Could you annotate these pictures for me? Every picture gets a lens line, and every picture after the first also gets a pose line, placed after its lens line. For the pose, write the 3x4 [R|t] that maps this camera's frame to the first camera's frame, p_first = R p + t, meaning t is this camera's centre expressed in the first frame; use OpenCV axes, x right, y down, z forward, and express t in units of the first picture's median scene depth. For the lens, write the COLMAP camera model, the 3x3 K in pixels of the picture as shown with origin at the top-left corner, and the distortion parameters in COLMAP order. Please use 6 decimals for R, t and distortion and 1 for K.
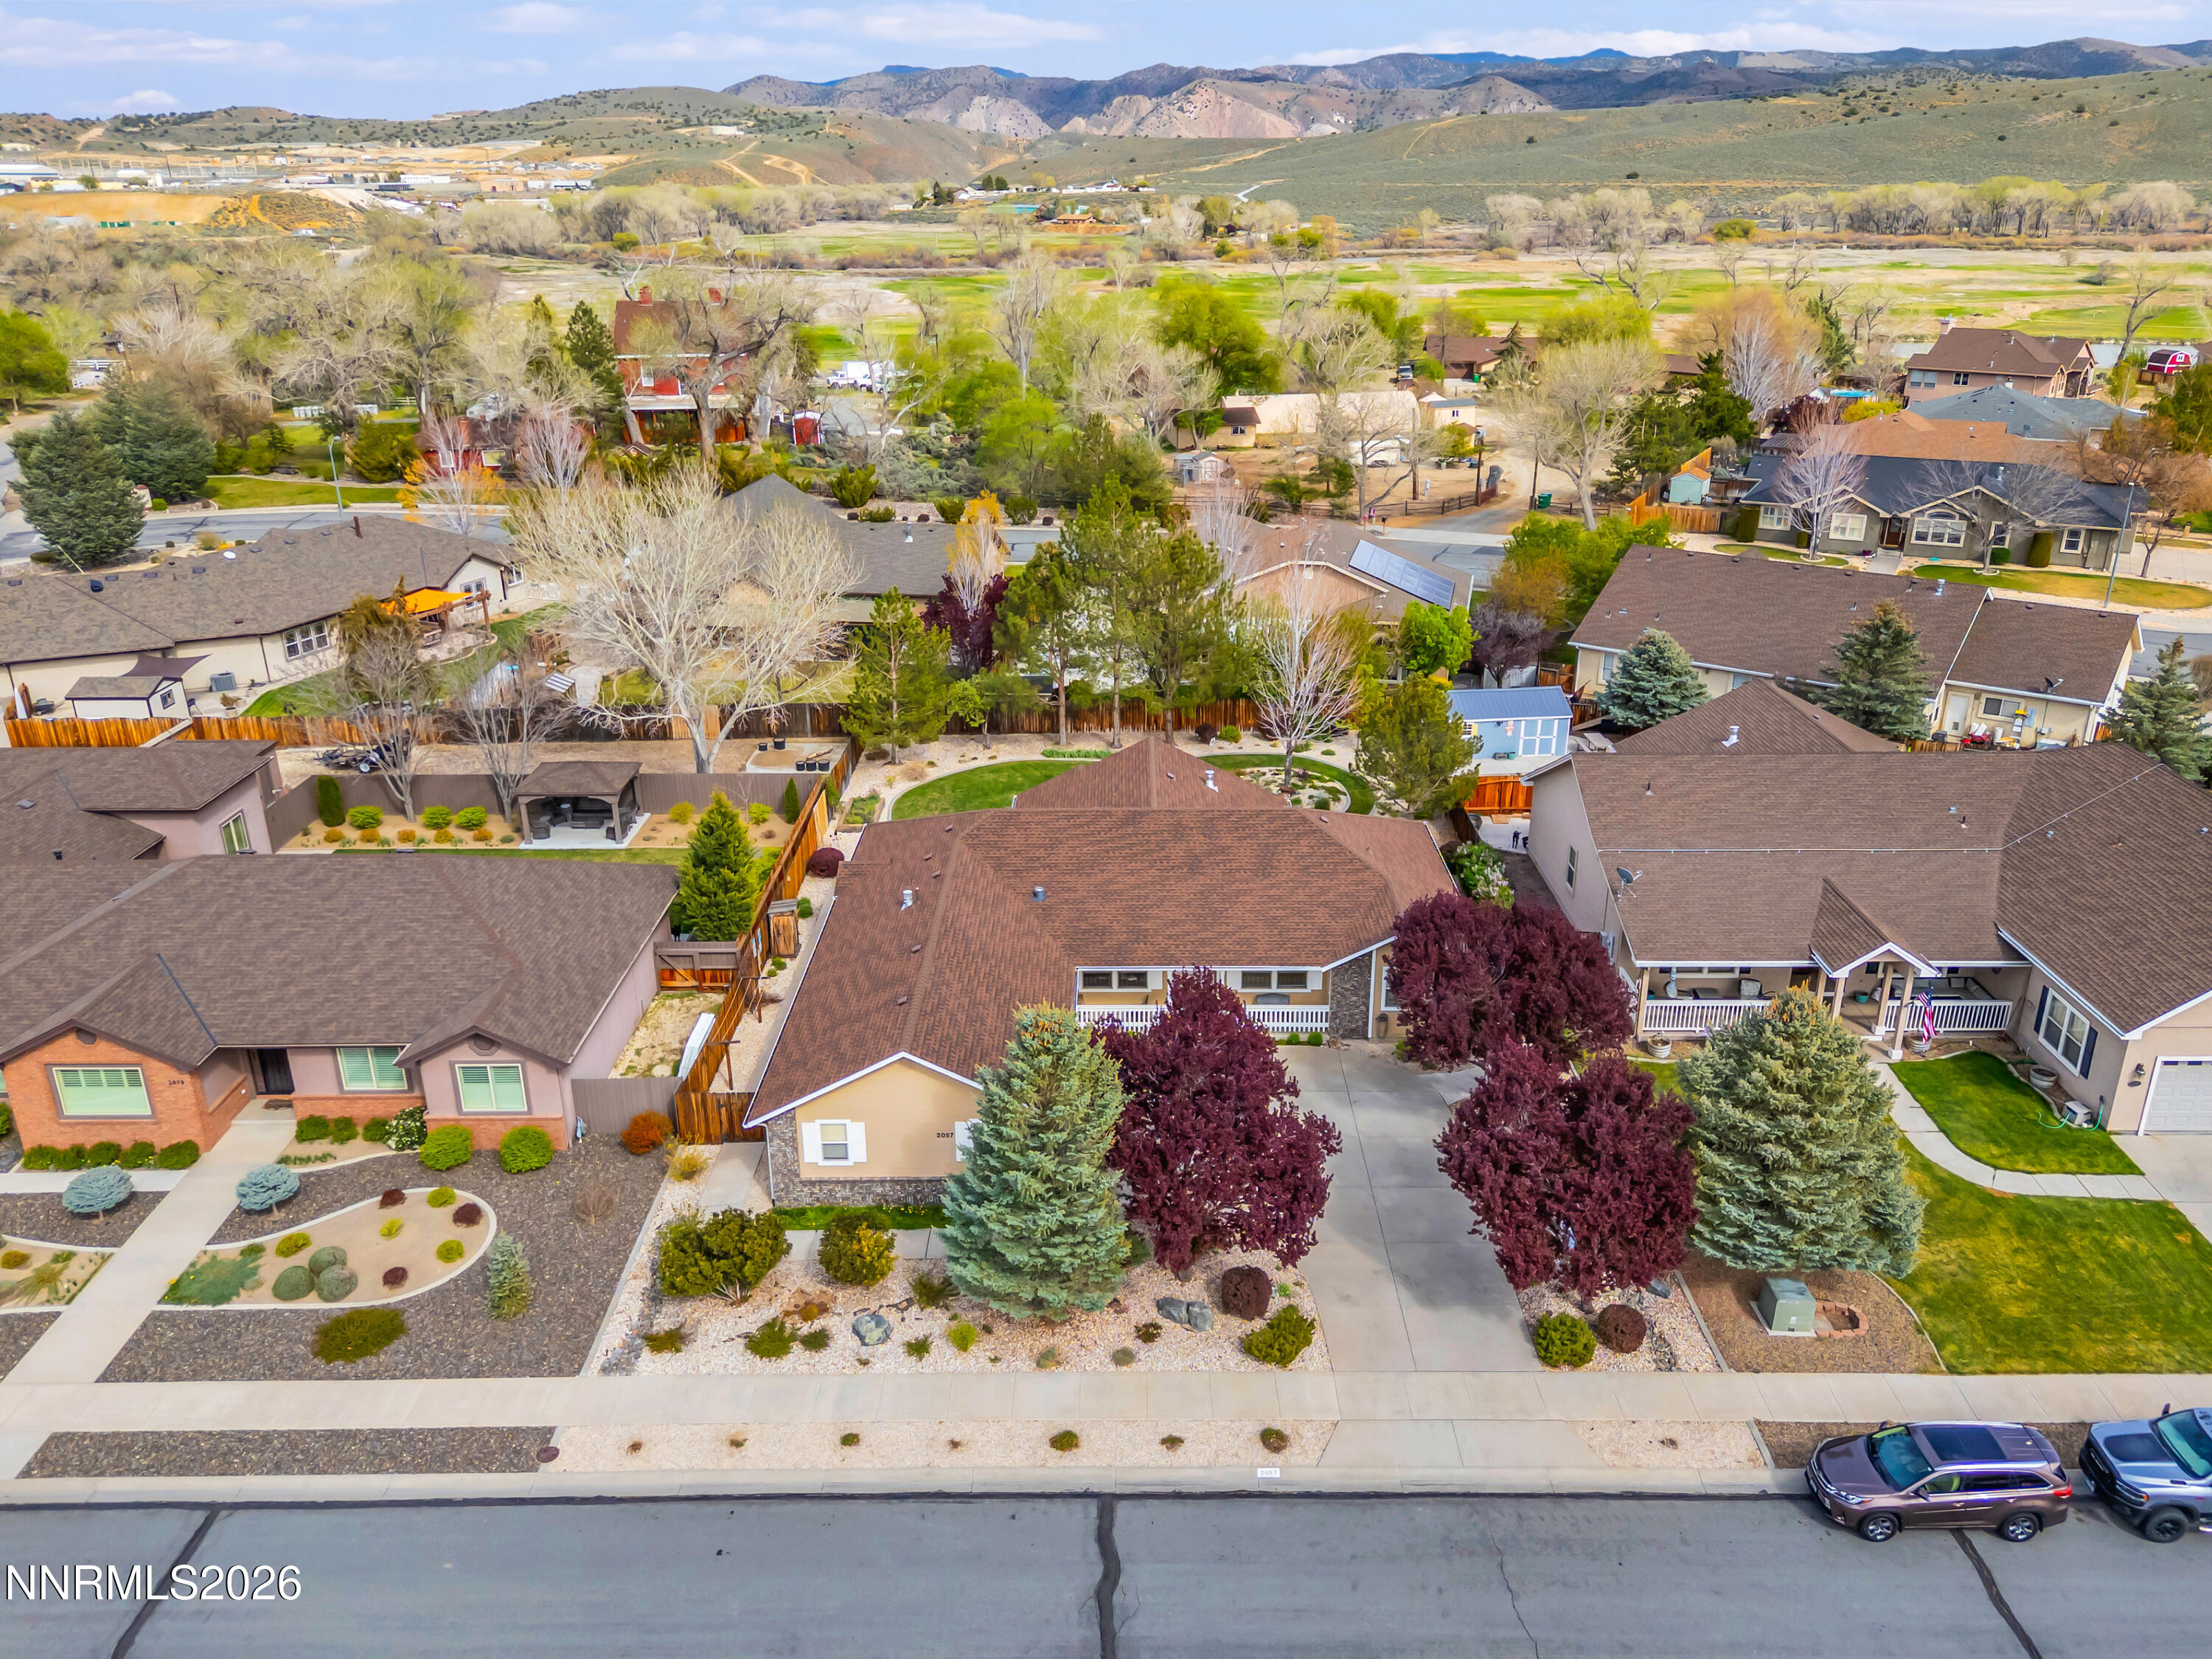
lens RADIAL K [[1632.3, 0, 1106.0], [0, 1632.3, 829.5], [0, 0, 1]] dist [0.091657, -0.093999]
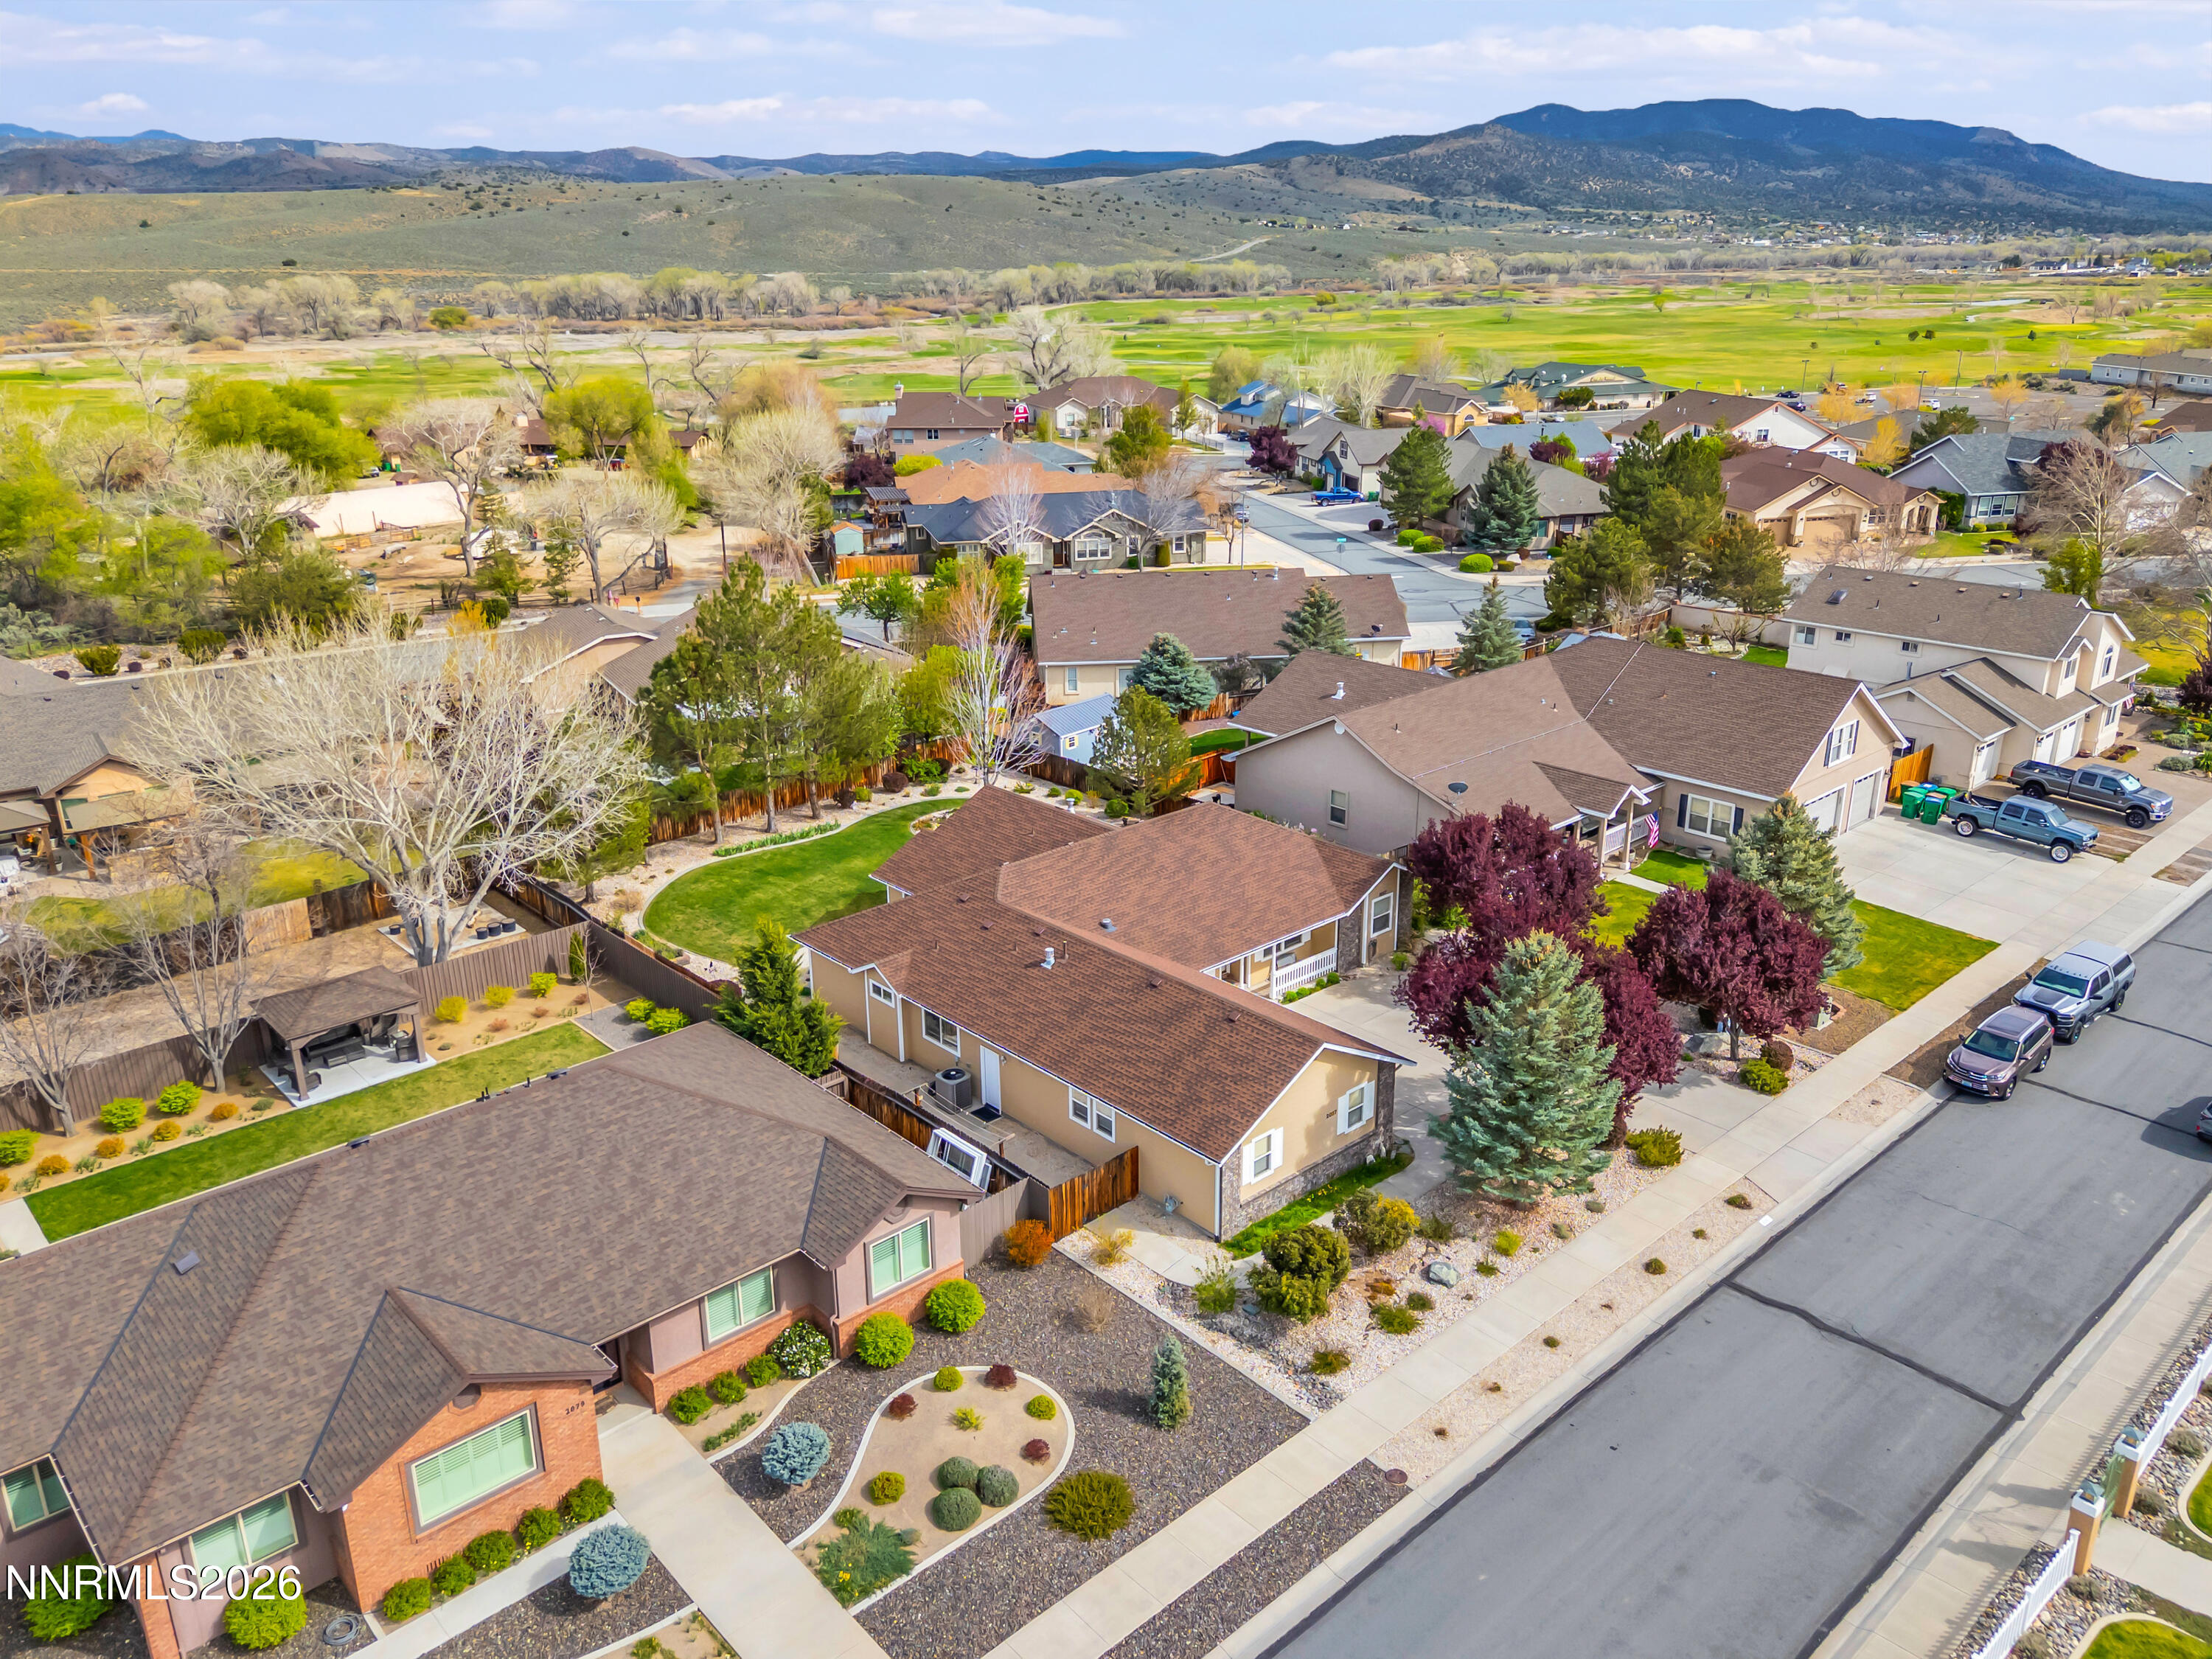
lens RADIAL K [[1632.3, 0, 1106.0], [0, 1632.3, 829.5], [0, 0, 1]] dist [0.091657, -0.093999]
pose [[0.731069, -0.224542, 0.644298, -0.530881], [0.254674, 0.965853, 0.047634, -0.053107], [-0.632993, 0.129262, 0.763290, 0.144754]]
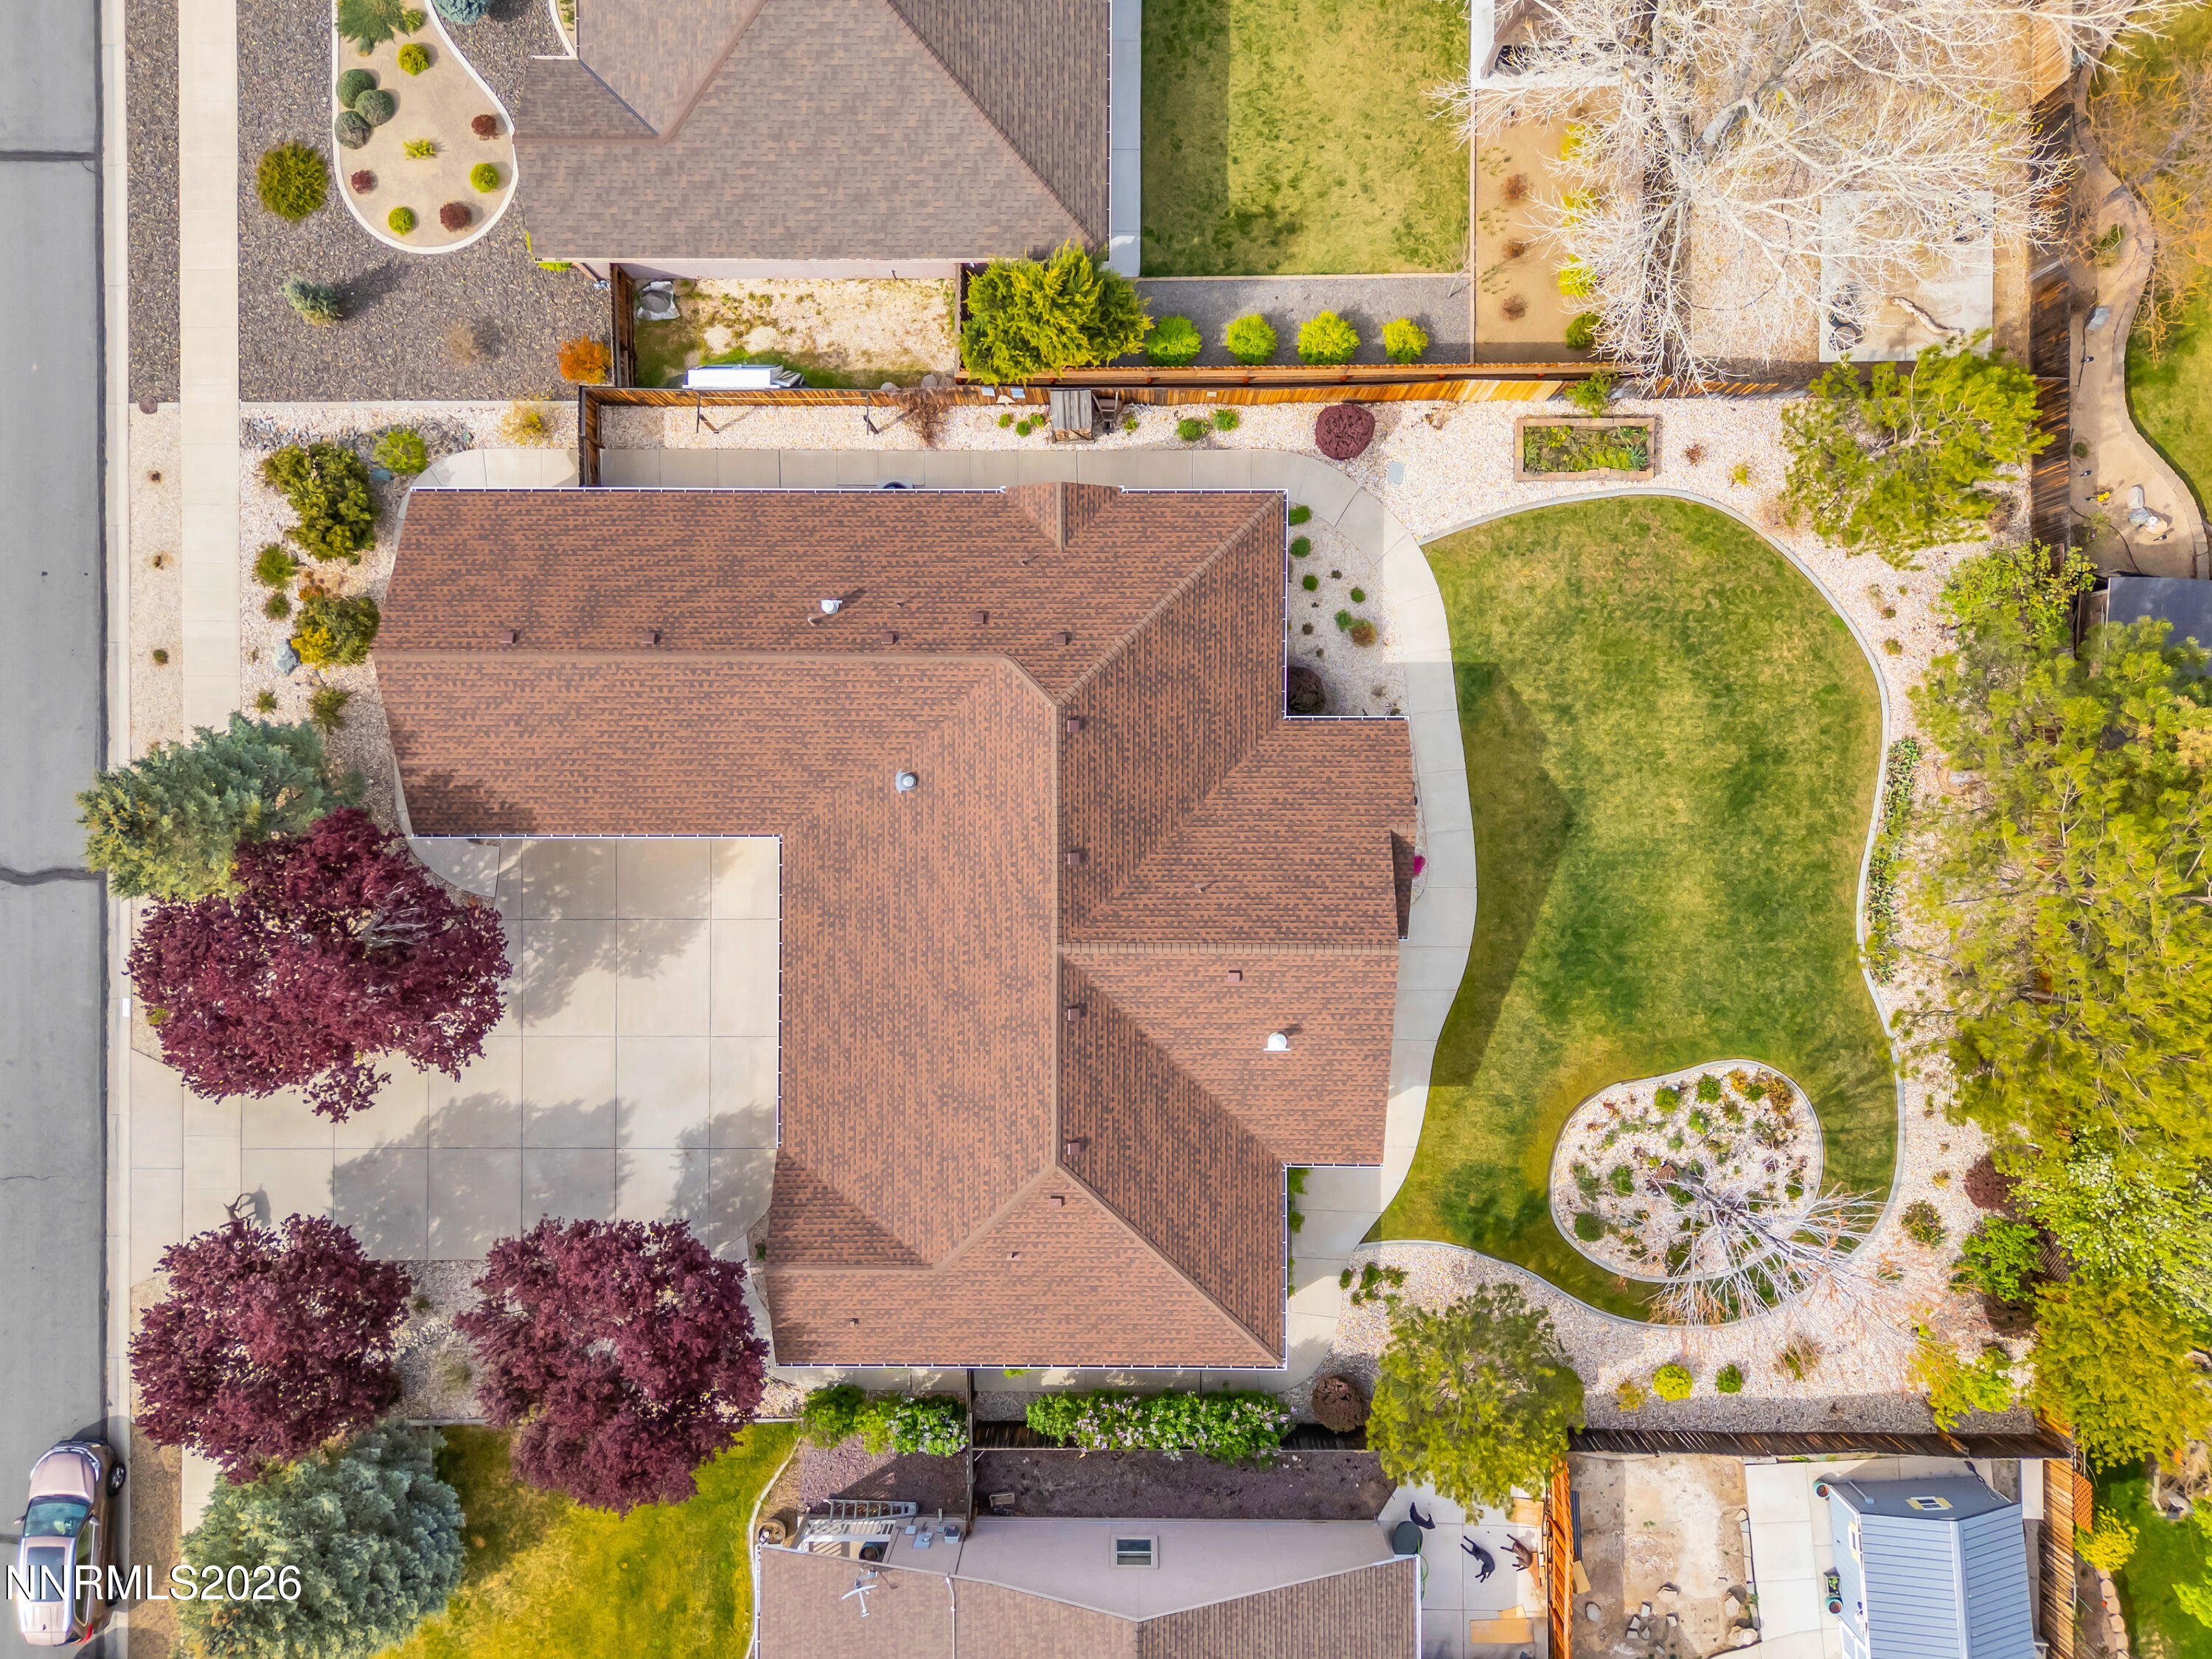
lens RADIAL K [[1632.3, 0, 1106.0], [0, 1632.3, 829.5], [0, 0, 1]] dist [0.091657, -0.093999]
pose [[0.010028, 0.999905, 0.009503, -0.018605], [-0.348150, -0.005417, 0.937423, -0.506479], [0.937385, -0.012709, 0.348062, 0.627199]]
